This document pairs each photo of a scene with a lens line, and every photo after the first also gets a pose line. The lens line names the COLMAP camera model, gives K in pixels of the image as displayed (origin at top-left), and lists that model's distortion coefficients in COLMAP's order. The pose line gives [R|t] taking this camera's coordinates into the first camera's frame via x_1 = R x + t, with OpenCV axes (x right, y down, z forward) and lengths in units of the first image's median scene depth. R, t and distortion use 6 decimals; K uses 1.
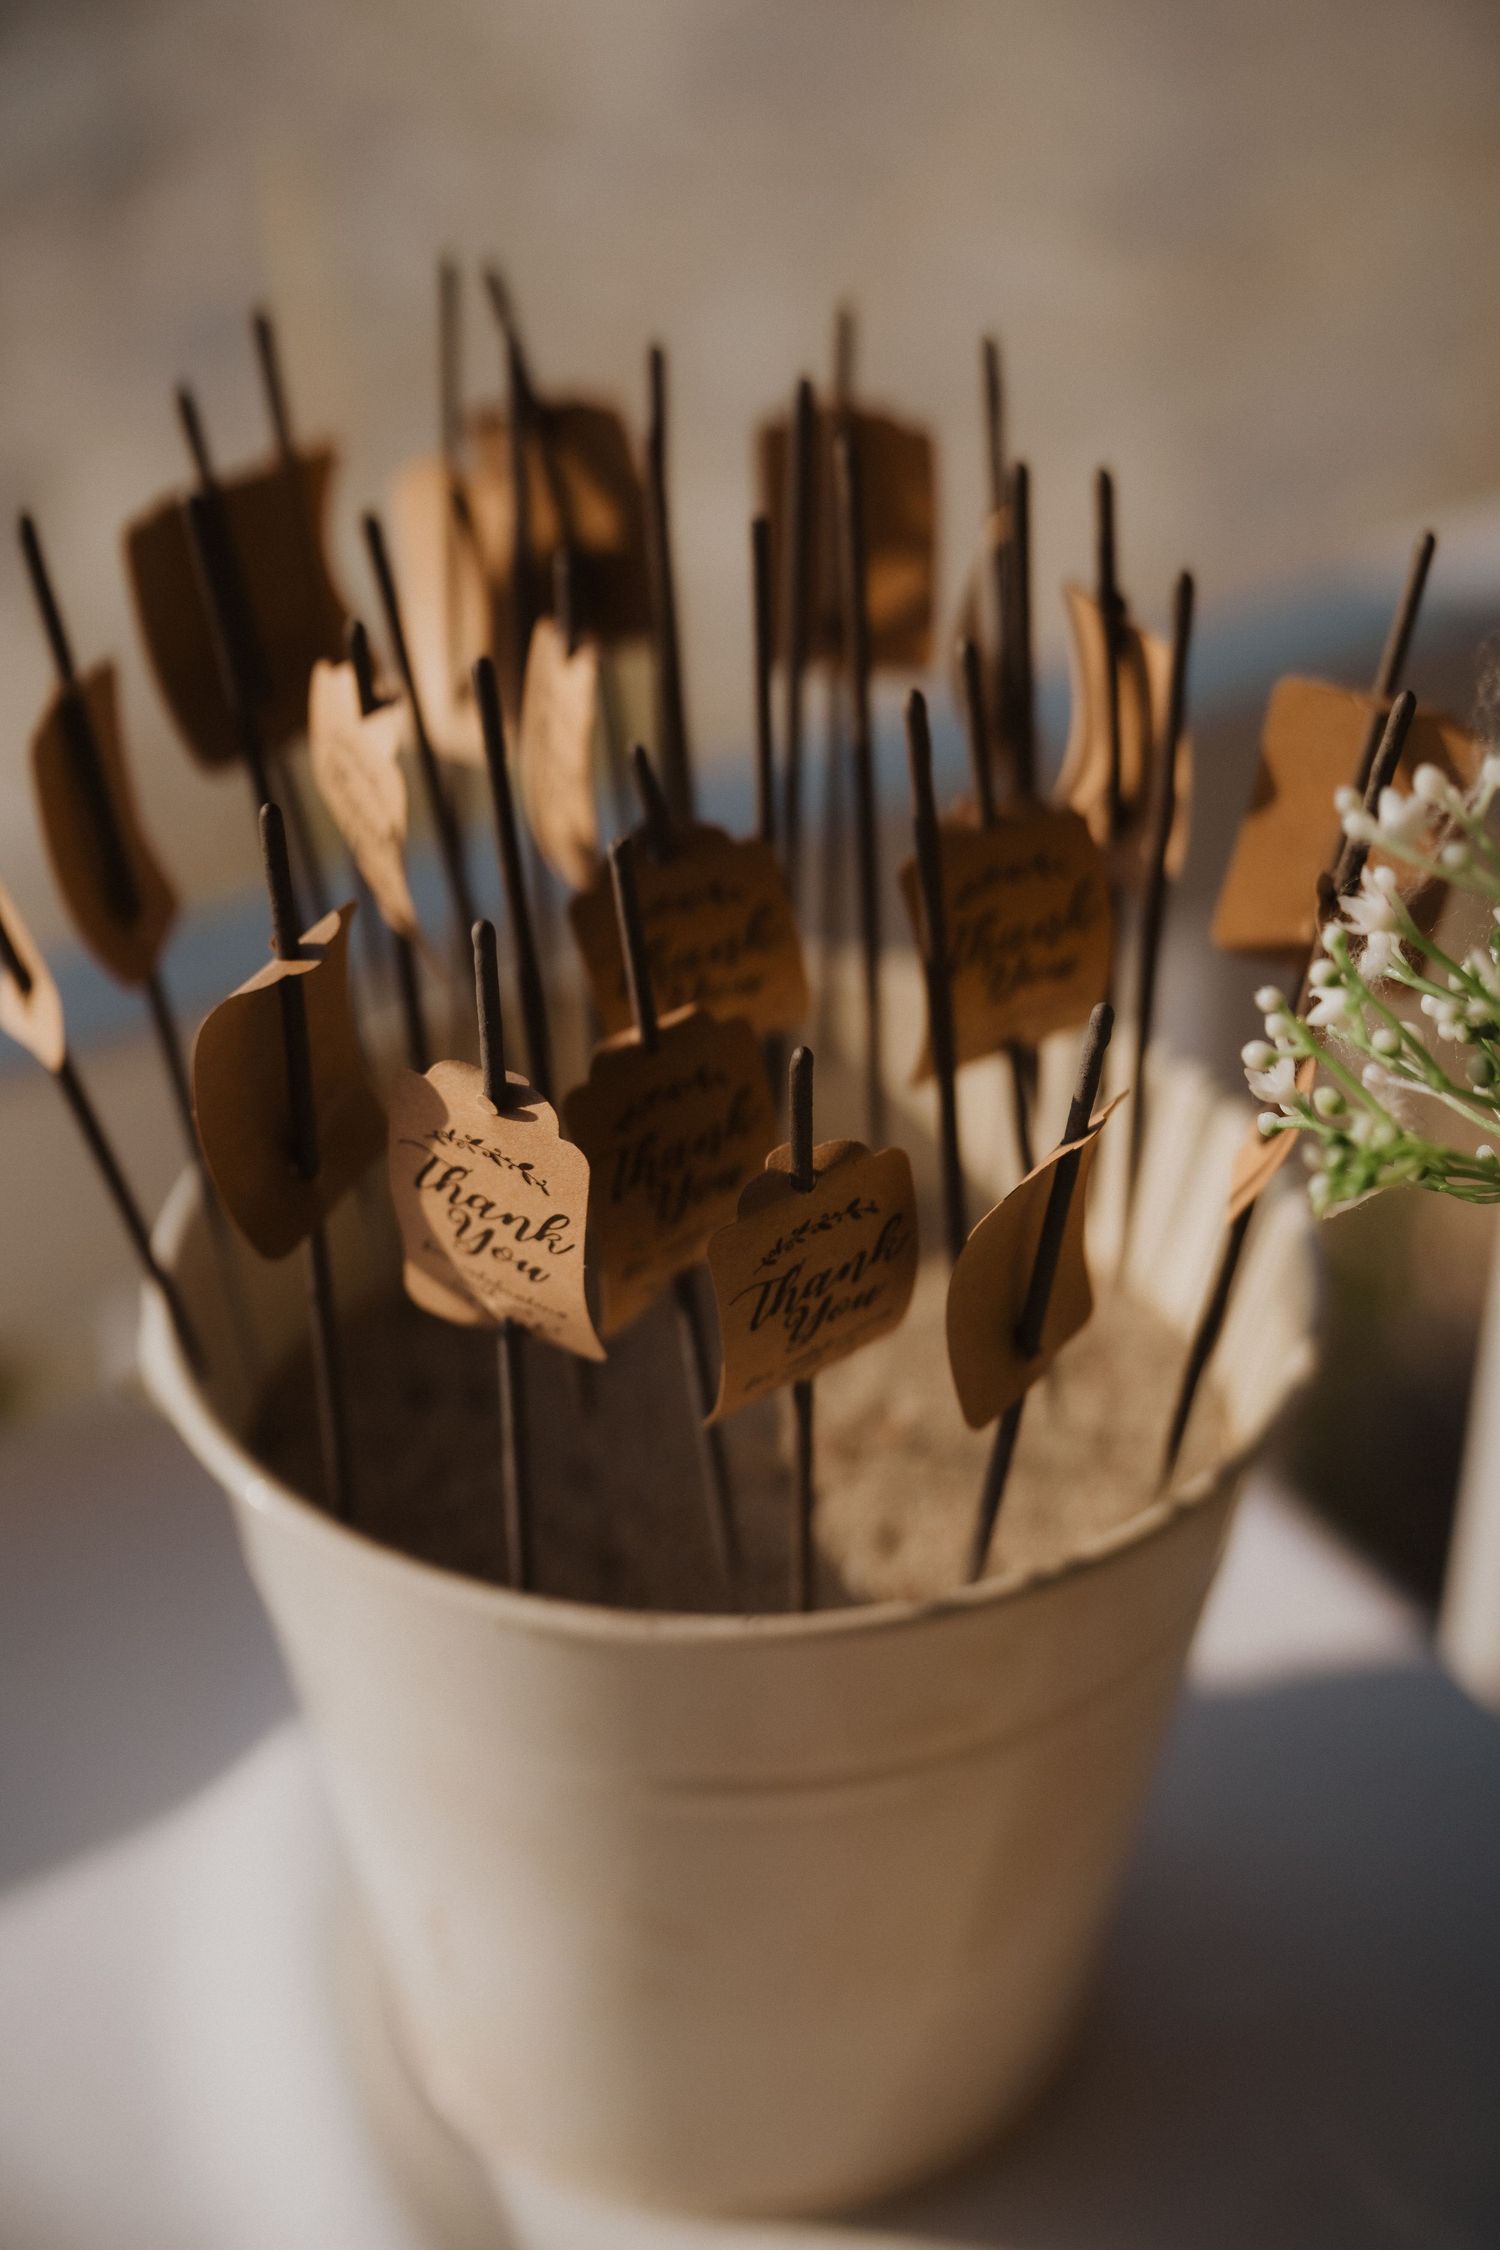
lens RADIAL K [[3747.8, 0, 750.0], [0, 3747.8, 1125.0], [0, 0, 1]] dist [0.021912, 0.022740]
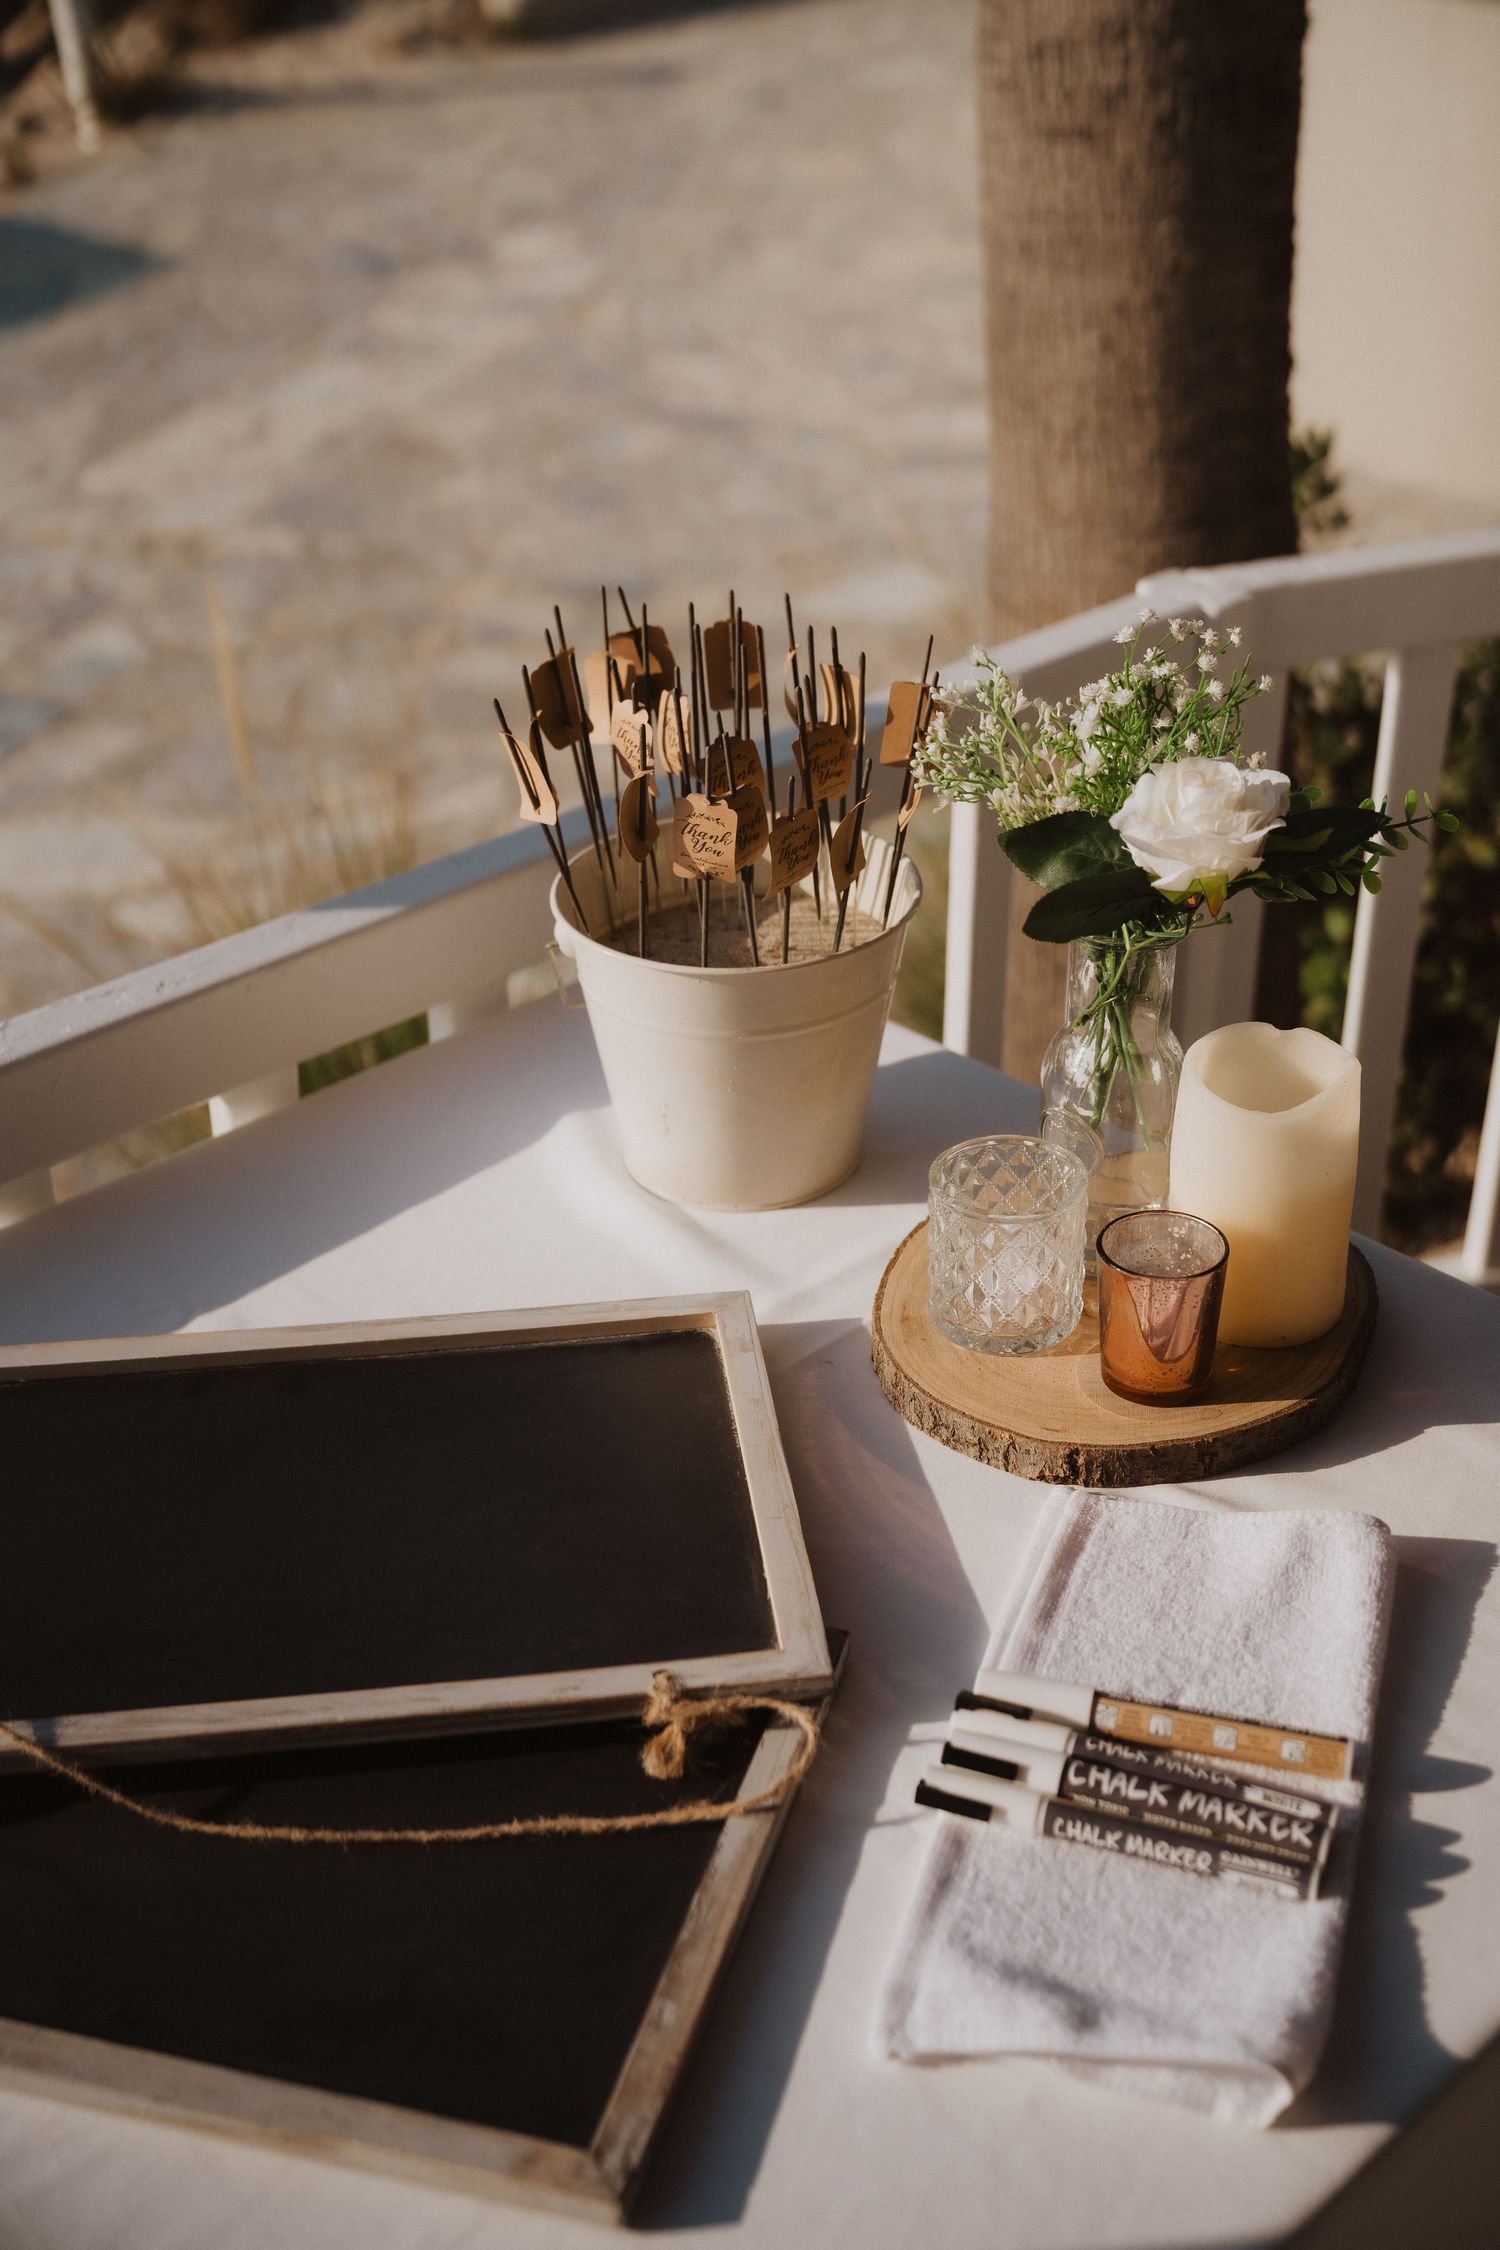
lens RADIAL K [[2800.8, 0, 750.0], [0, 2800.8, 1125.0], [0, 0, 1]] dist [-0.008307, -0.002784]
pose [[0.979990, -0.106542, 0.168131, -0.486578], [0.115394, 0.992356, -0.043755, 0.401933], [-0.162184, 0.062281, 0.984793, -1.564544]]
